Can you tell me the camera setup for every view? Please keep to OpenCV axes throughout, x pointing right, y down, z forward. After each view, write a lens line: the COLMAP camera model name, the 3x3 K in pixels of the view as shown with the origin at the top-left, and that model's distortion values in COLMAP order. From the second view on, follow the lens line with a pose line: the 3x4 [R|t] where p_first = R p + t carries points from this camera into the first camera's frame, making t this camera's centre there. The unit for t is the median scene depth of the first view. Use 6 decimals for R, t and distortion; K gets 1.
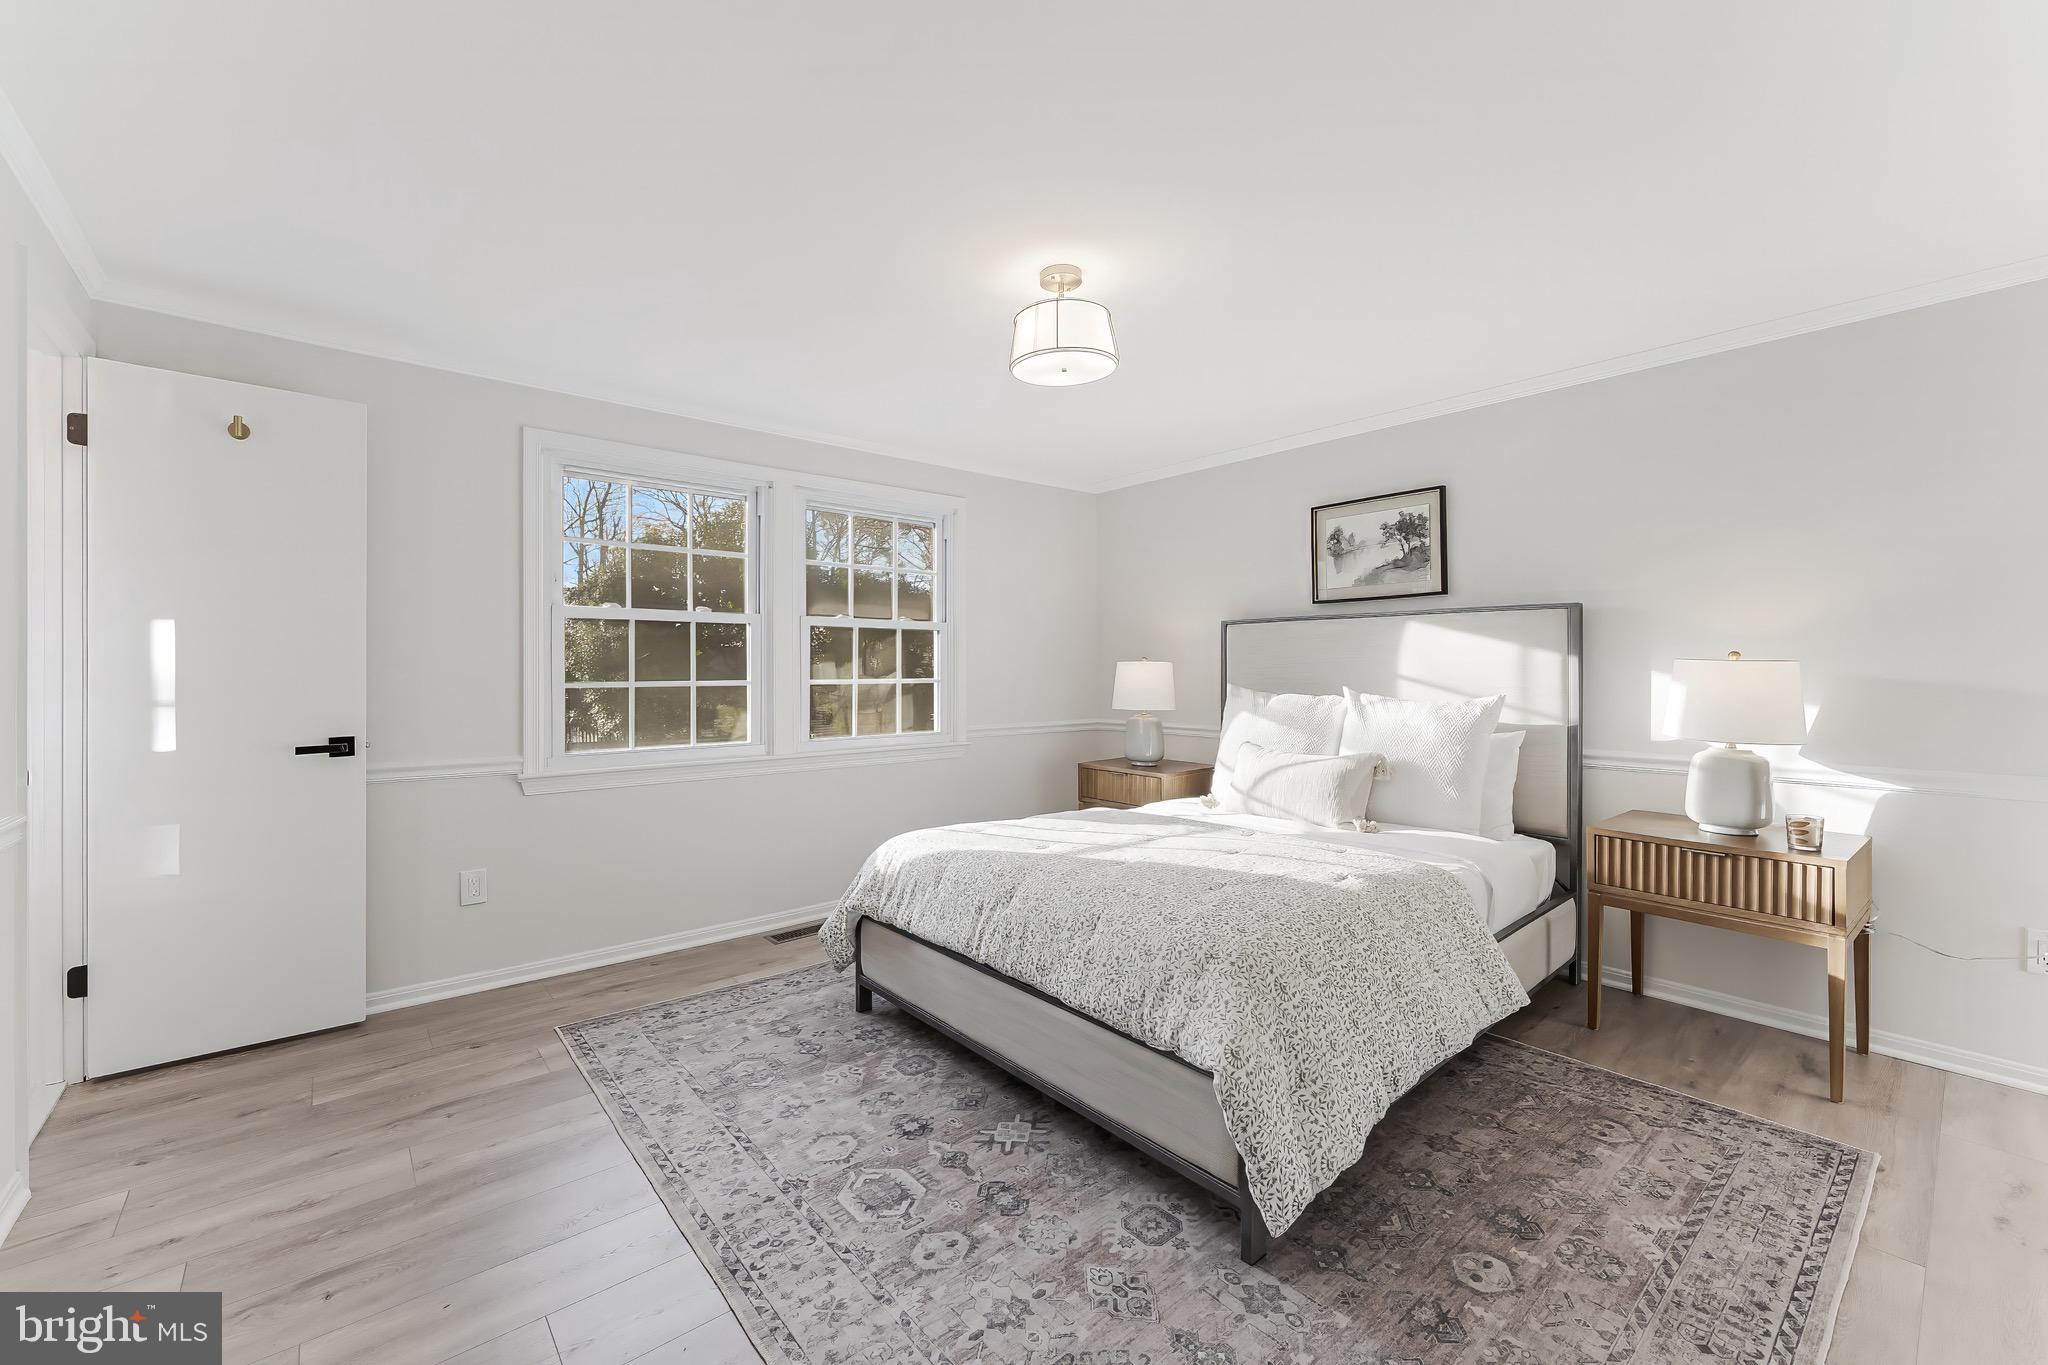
lens RADIAL K [[823.9, 0, 1025.9], [0, 823.9, 671.1], [0, 0, 1]] dist [-0.000708, -0.000139]
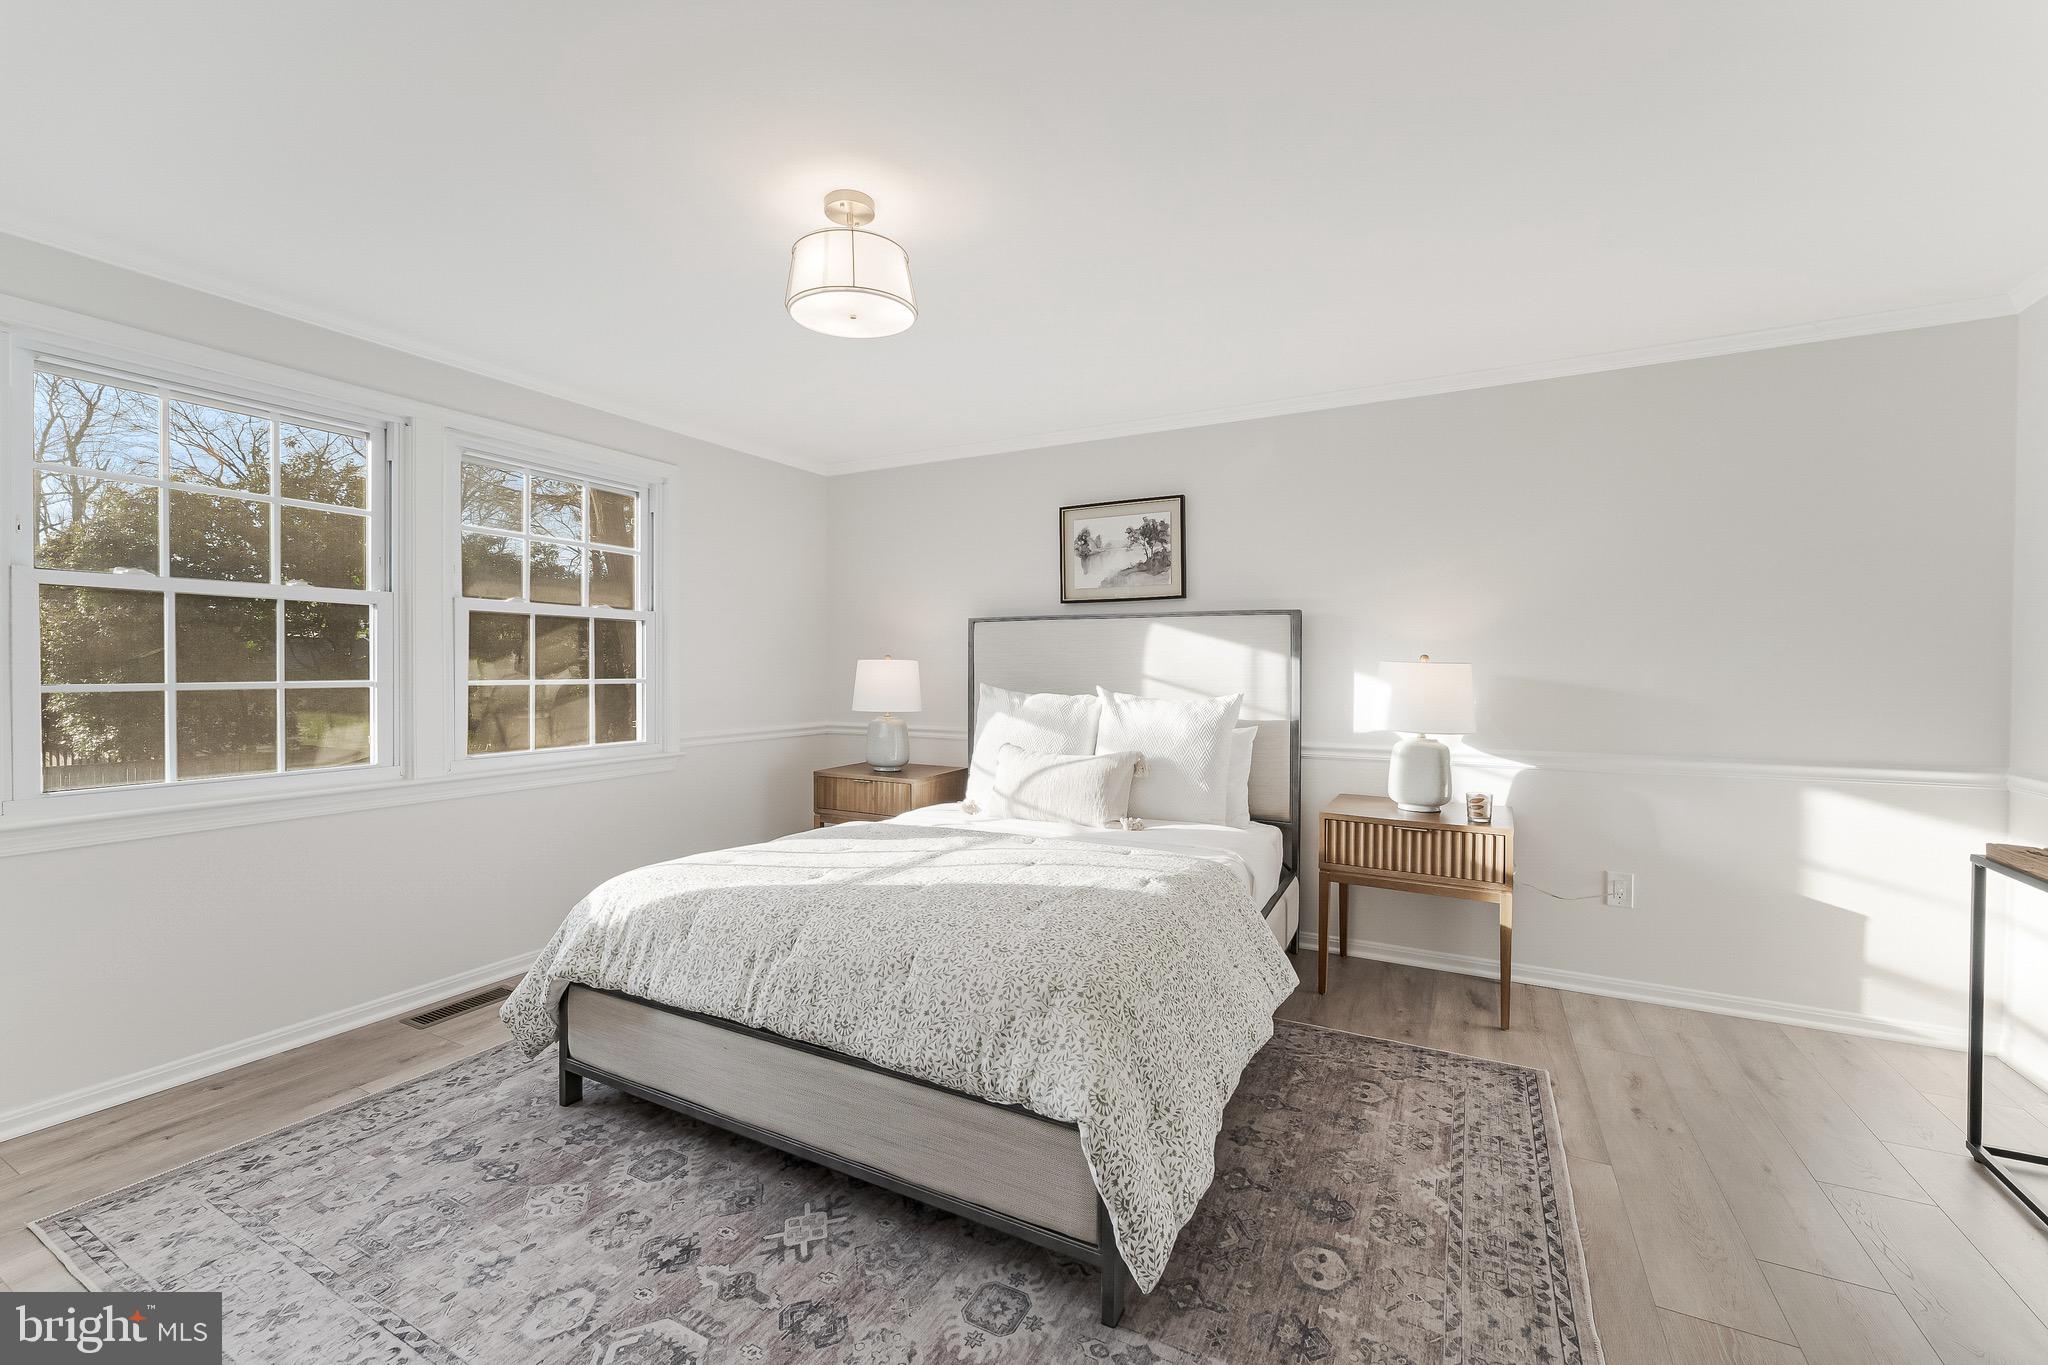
lens RADIAL K [[823.9, 0, 1029.5], [0, 823.9, 676.9], [0, 0, 1]] dist [-0.000708, -0.000139]
pose [[0.927291, 0.000135, 0.374342, -0.096305], [-0.003272, 0.999965, 0.007745, 0.000110], [-0.374328, -0.008406, 0.927258, 0.128963]]
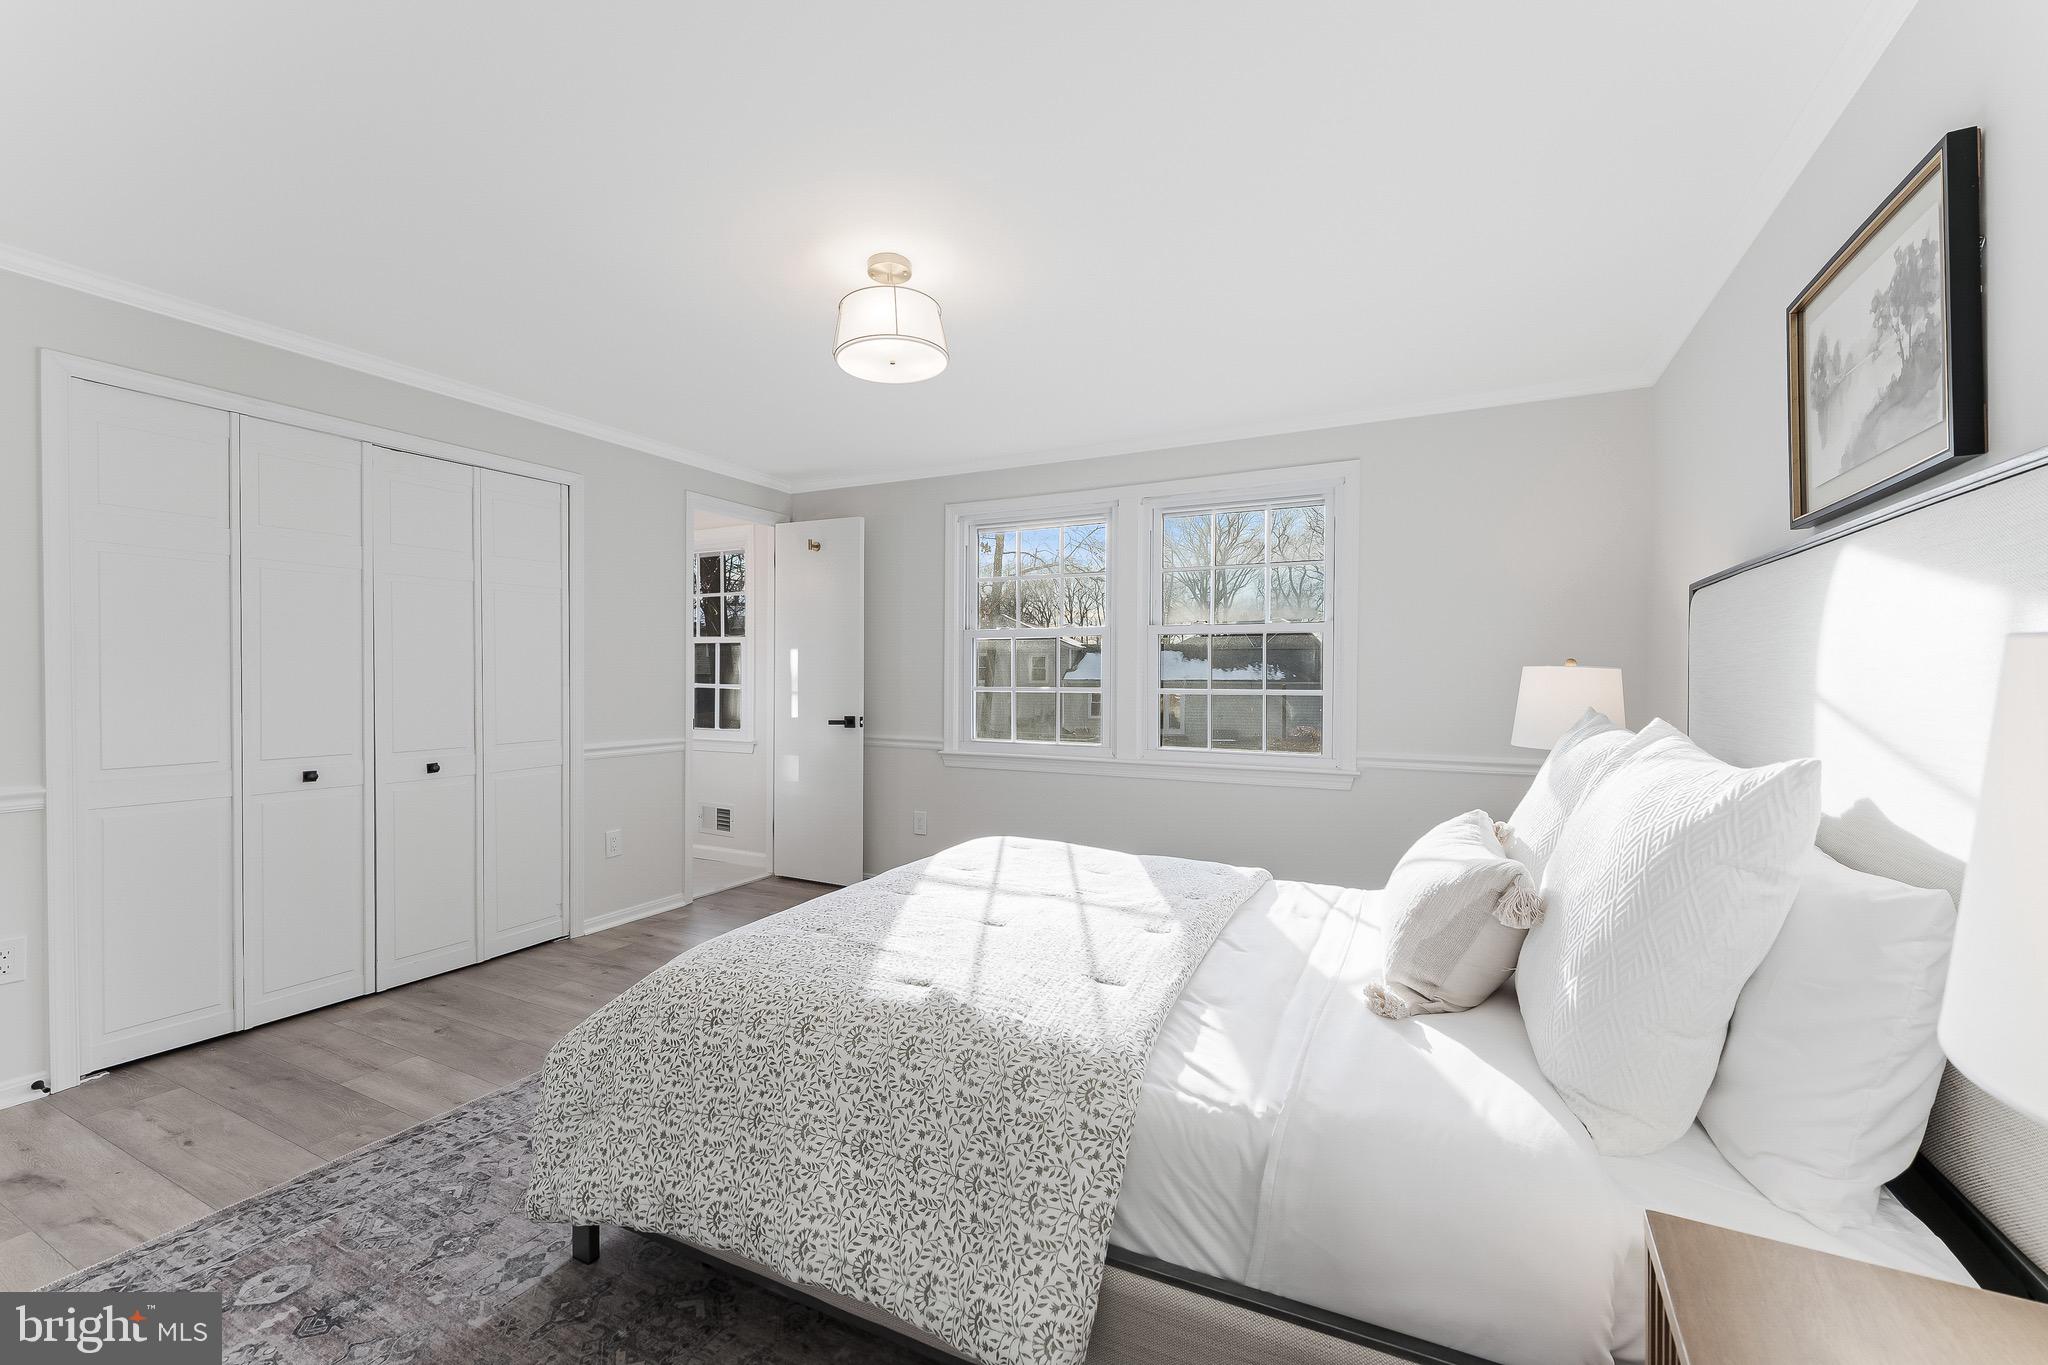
lens RADIAL K [[823.9, 0, 1036.4], [0, 823.9, 682.6], [0, 0, 1]] dist [-0.000708, -0.000139]
pose [[0.389833, 0.007088, -0.920858, 0.917082], [-0.005610, 0.999970, 0.005322, -0.001333], [0.920869, 0.003091, 0.389861, 0.719951]]
